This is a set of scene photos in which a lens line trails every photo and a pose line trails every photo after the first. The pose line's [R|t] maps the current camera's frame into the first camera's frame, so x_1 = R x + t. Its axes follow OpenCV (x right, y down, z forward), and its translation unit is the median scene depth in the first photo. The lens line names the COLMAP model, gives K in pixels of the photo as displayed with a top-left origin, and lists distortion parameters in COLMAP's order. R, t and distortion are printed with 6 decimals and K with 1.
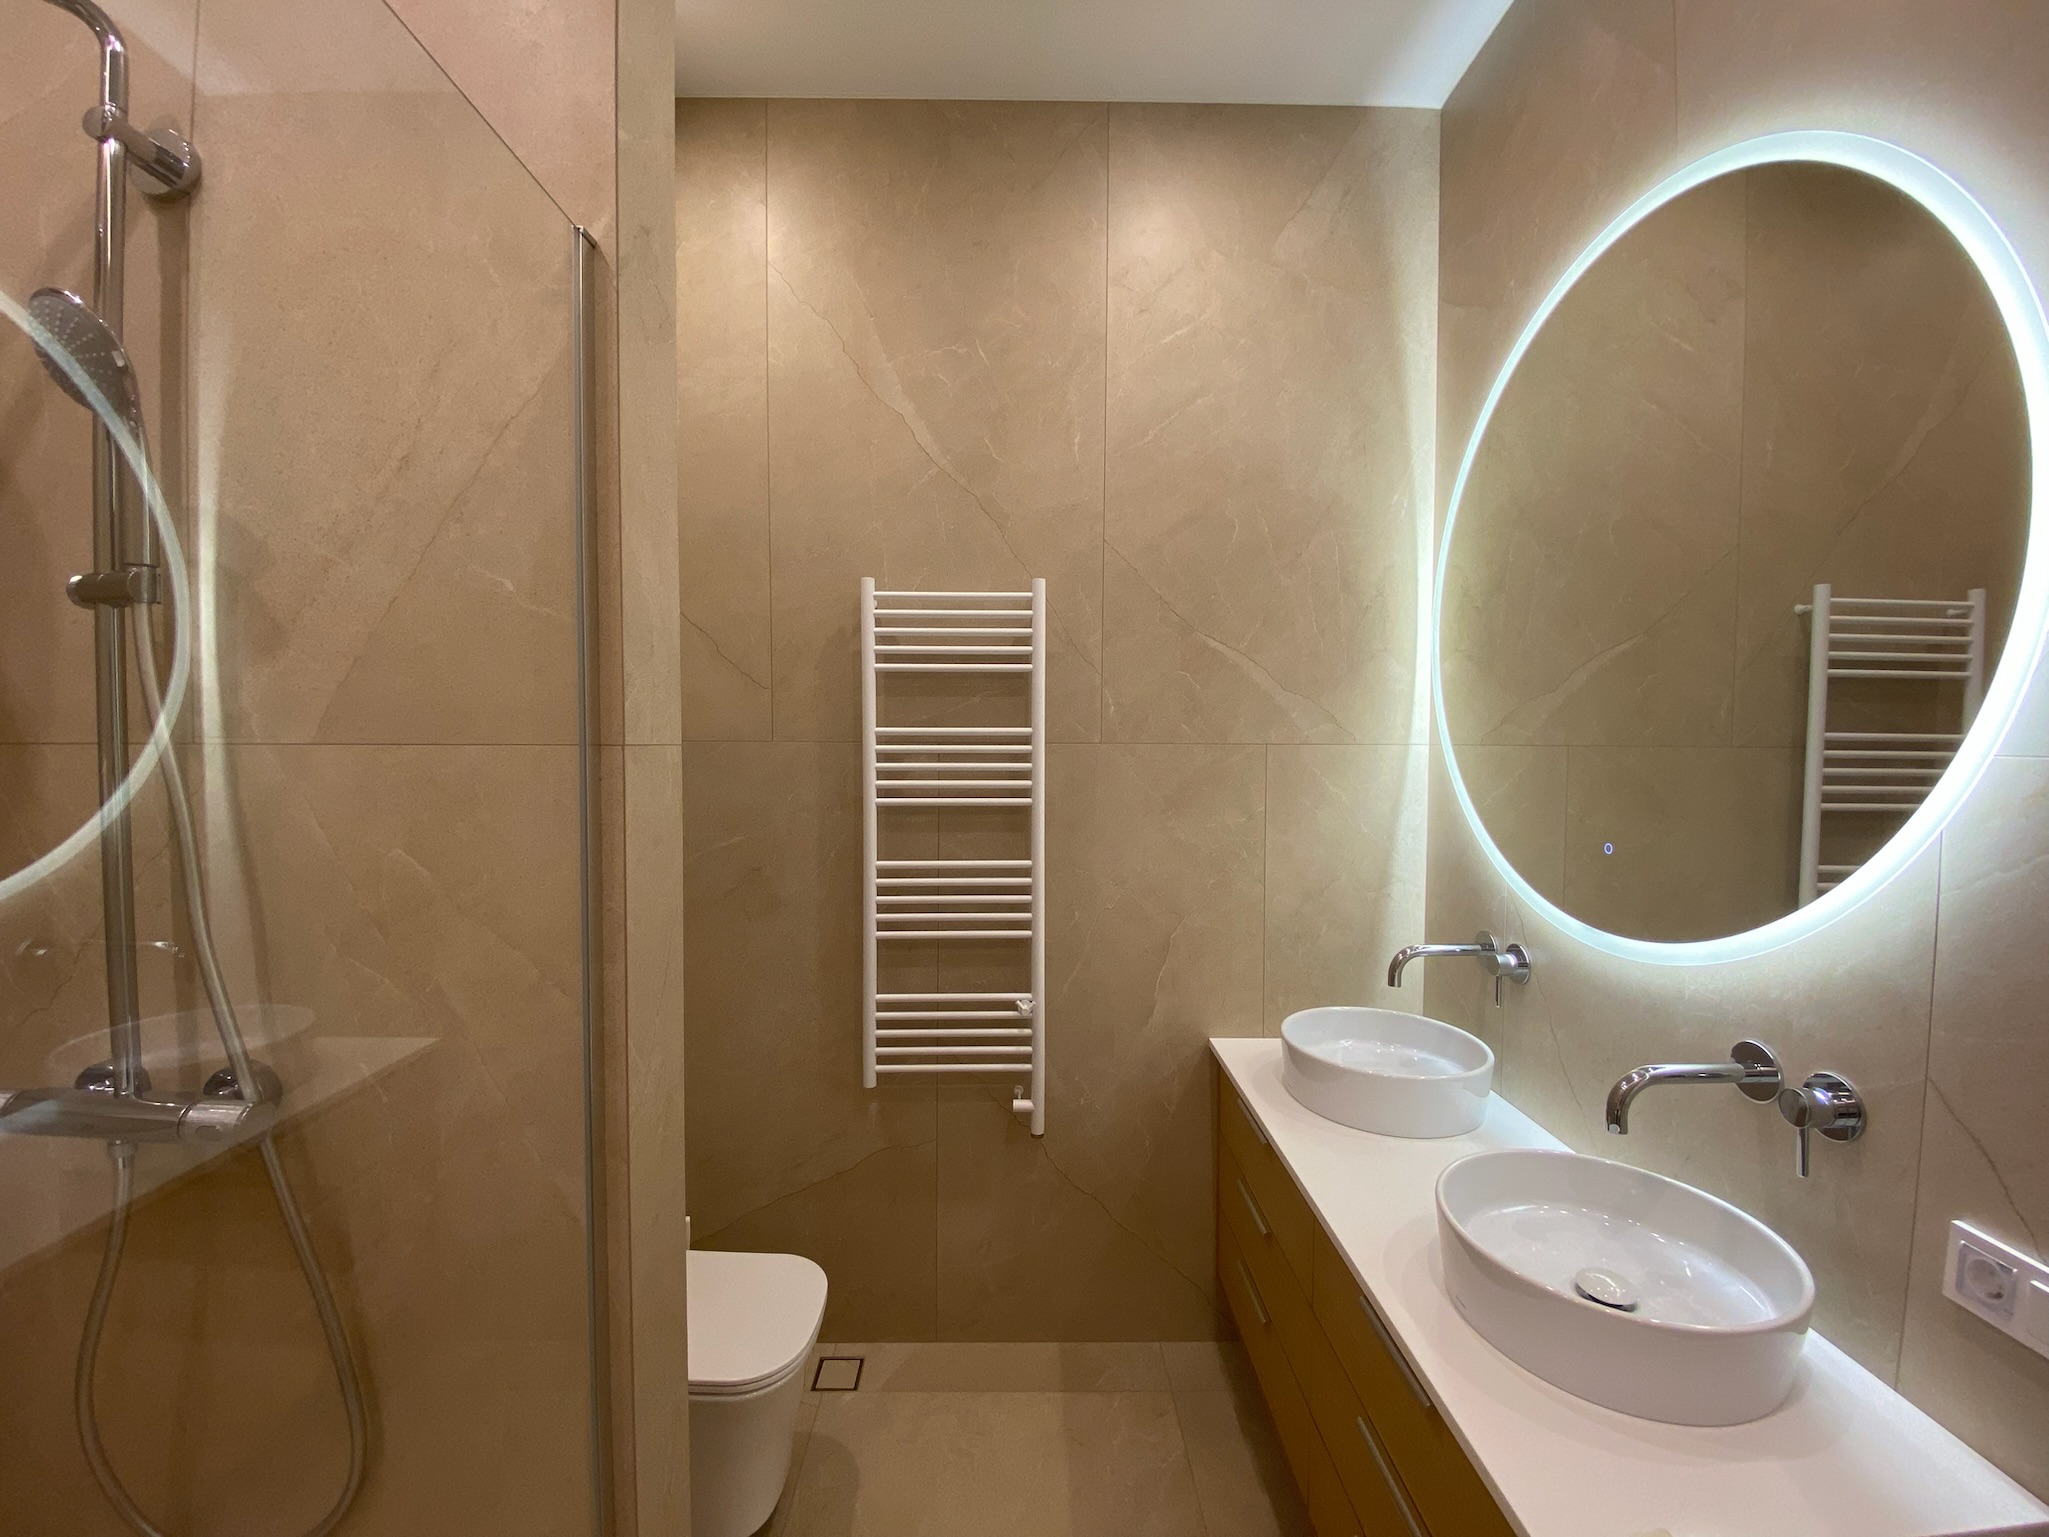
lens RADIAL K [[831.5, 0, 1018.0], [0, 831.5, 767.2], [0, 0, 1]] dist [0.019043, -0.018326]
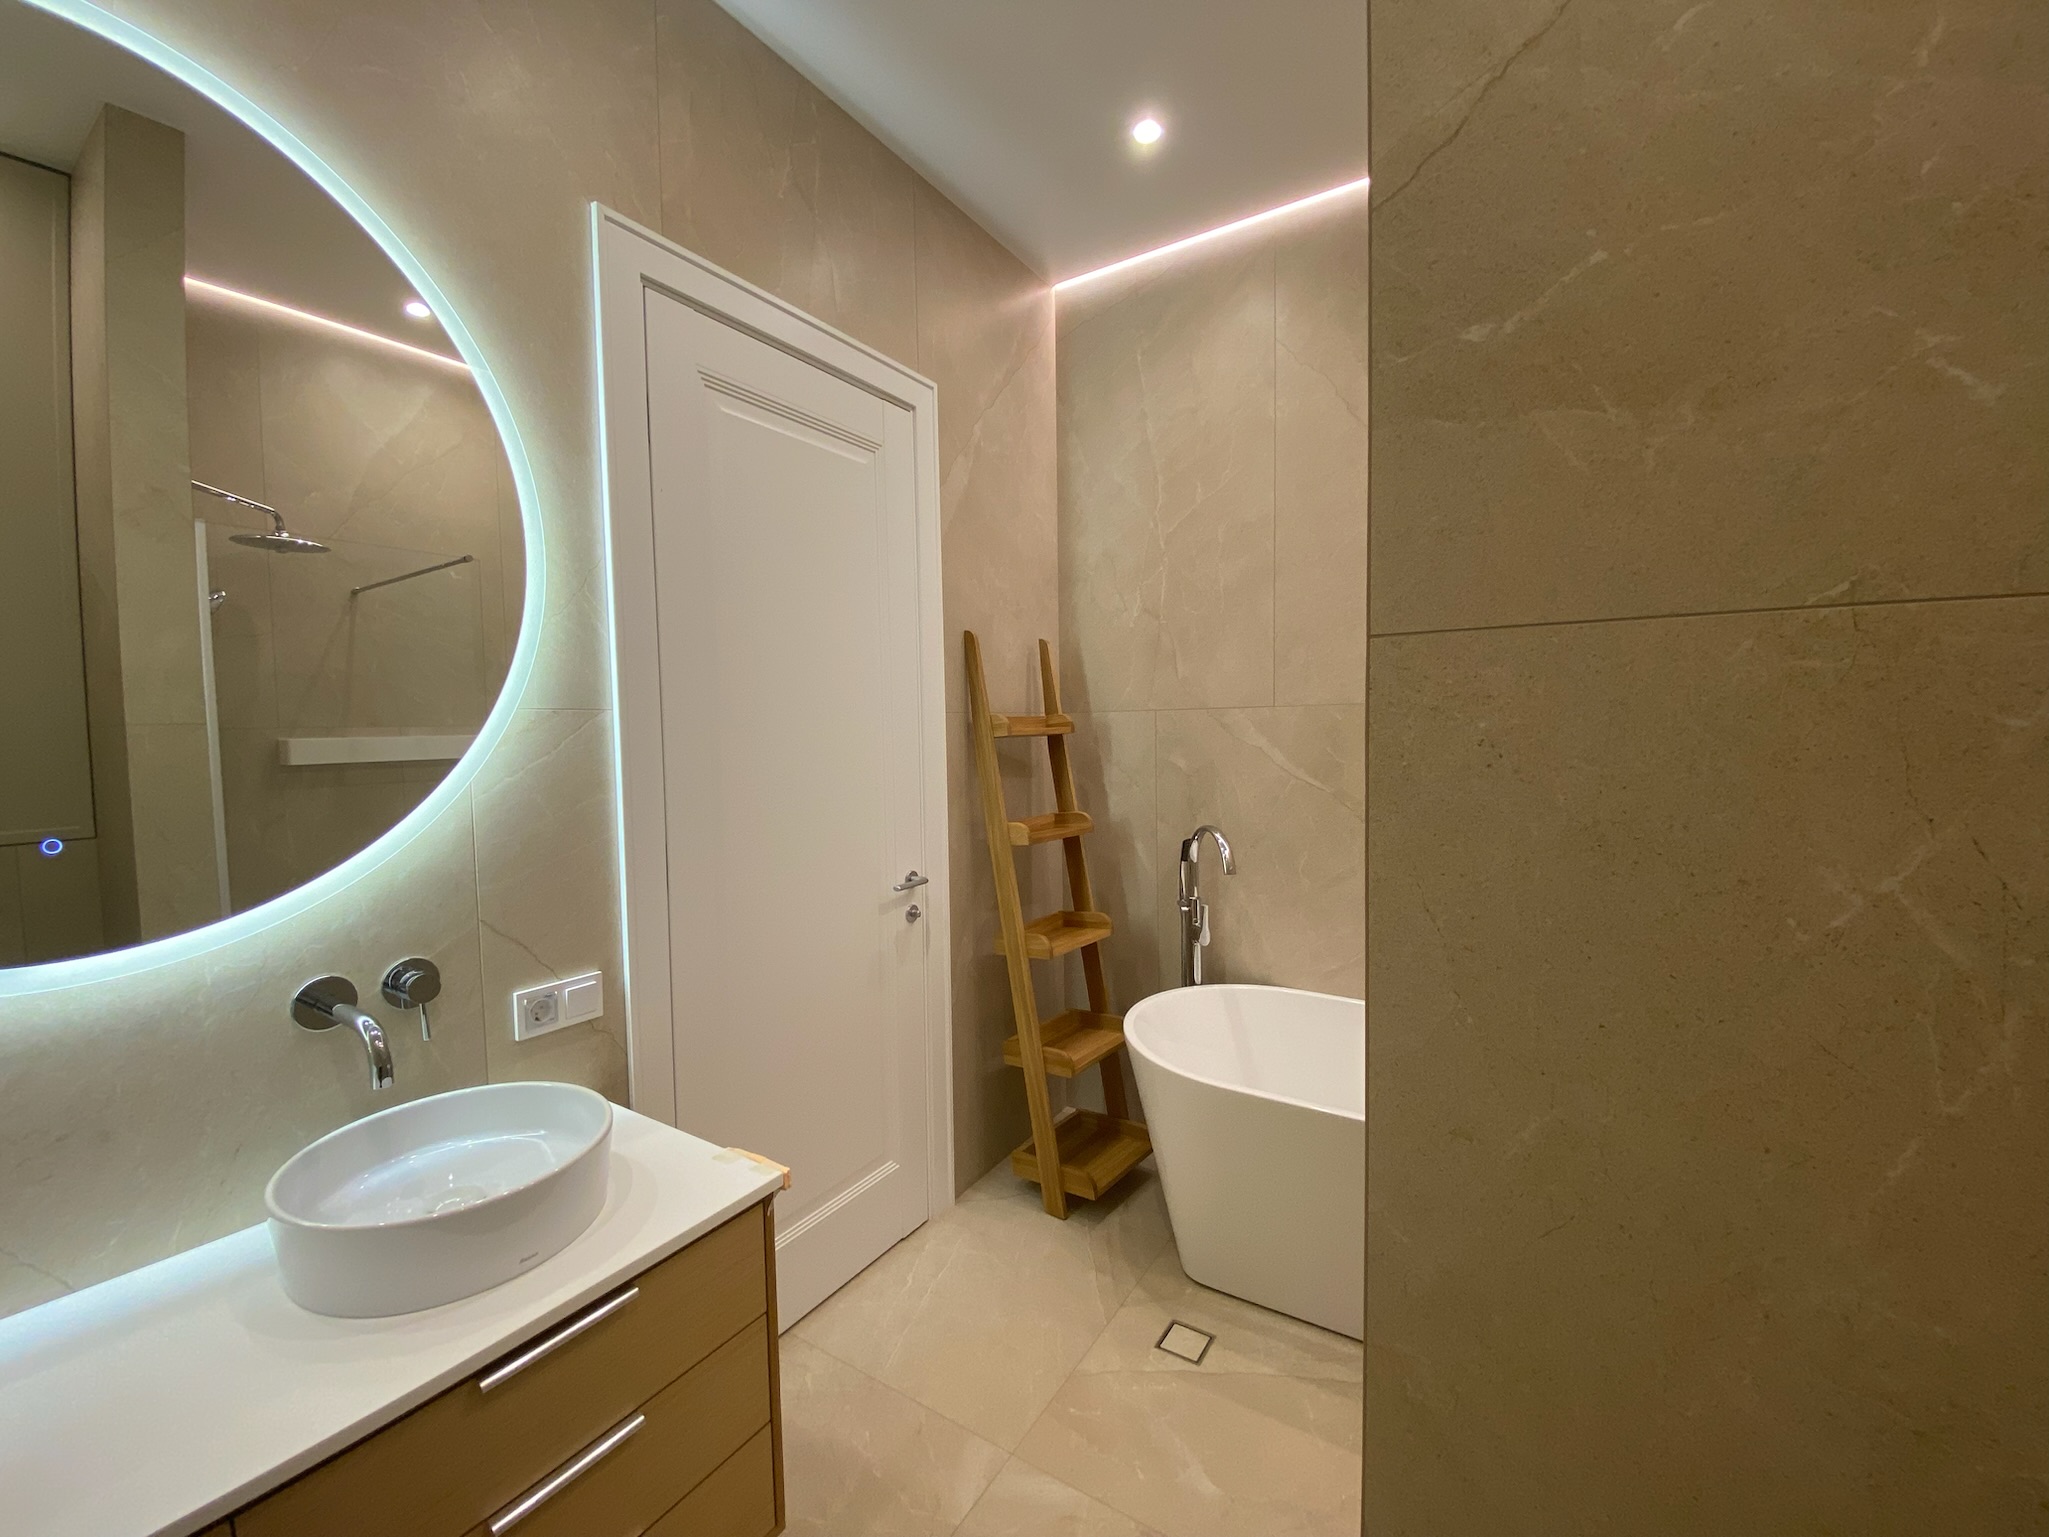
lens RADIAL K [[831.5, 0, 1018.0], [0, 831.5, 767.2], [0, 0, 1]] dist [0.019043, -0.018326]
pose [[-0.841265, -0.023458, 0.540113, -0.452743], [0.029511, 0.995576, 0.089205, -0.010866], [-0.539816, 0.090984, -0.836851, 1.390151]]
